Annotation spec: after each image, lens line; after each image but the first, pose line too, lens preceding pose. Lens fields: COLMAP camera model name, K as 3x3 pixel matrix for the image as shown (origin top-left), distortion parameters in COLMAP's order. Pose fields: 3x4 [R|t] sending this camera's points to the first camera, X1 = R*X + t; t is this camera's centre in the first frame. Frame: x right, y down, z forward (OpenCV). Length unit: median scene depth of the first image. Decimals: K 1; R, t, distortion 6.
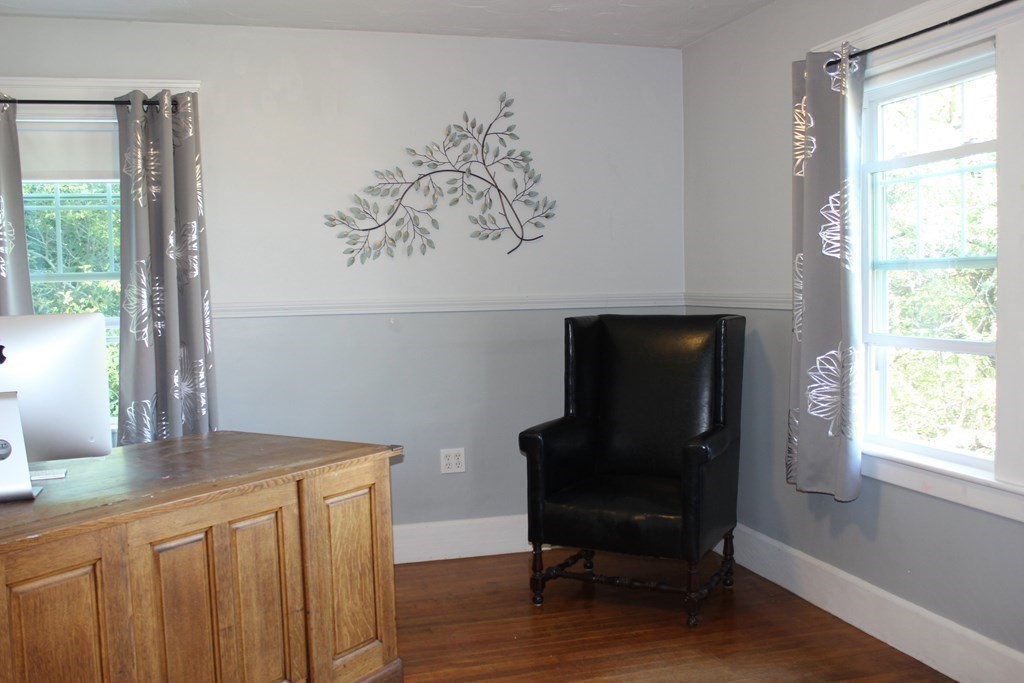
lens RADIAL K [[994.4, 0, 511.5], [0, 994.4, 344.8], [0, 0, 1]] dist [-0.086185, 0.000000]
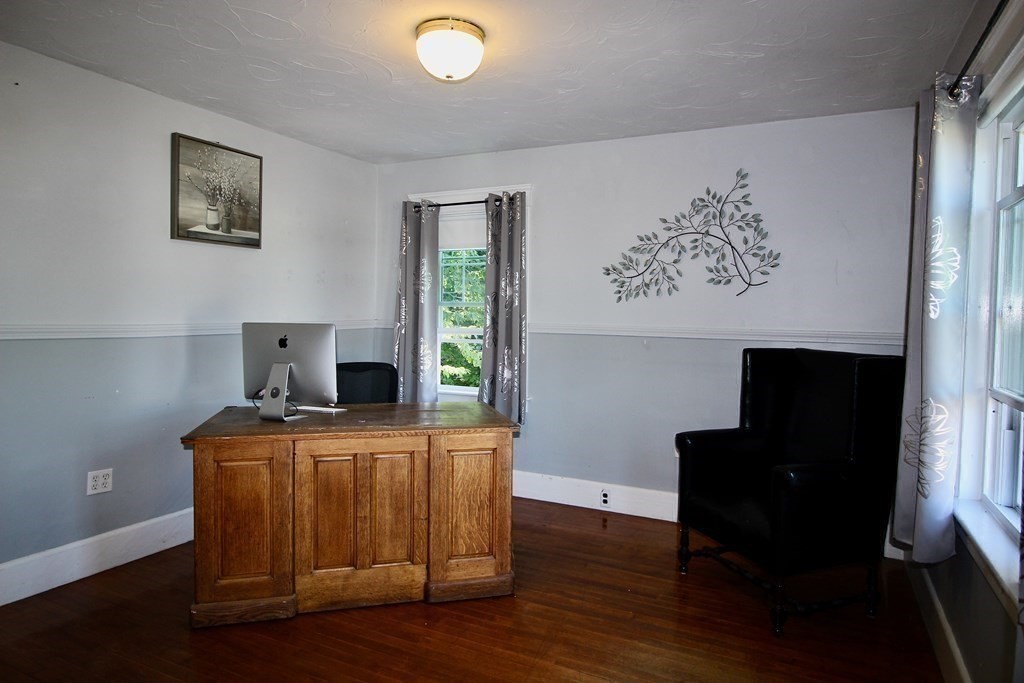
lens RADIAL K [[631.6, 0, 513.1], [0, 631.6, 336.7], [0, 0, 1]] dist [0.009823, -0.000540]
pose [[0.729896, 0.059270, -0.680983, 0.376853], [-0.074585, 0.997191, 0.006850, -0.025558], [0.679477, 0.045792, 0.732267, 0.233852]]
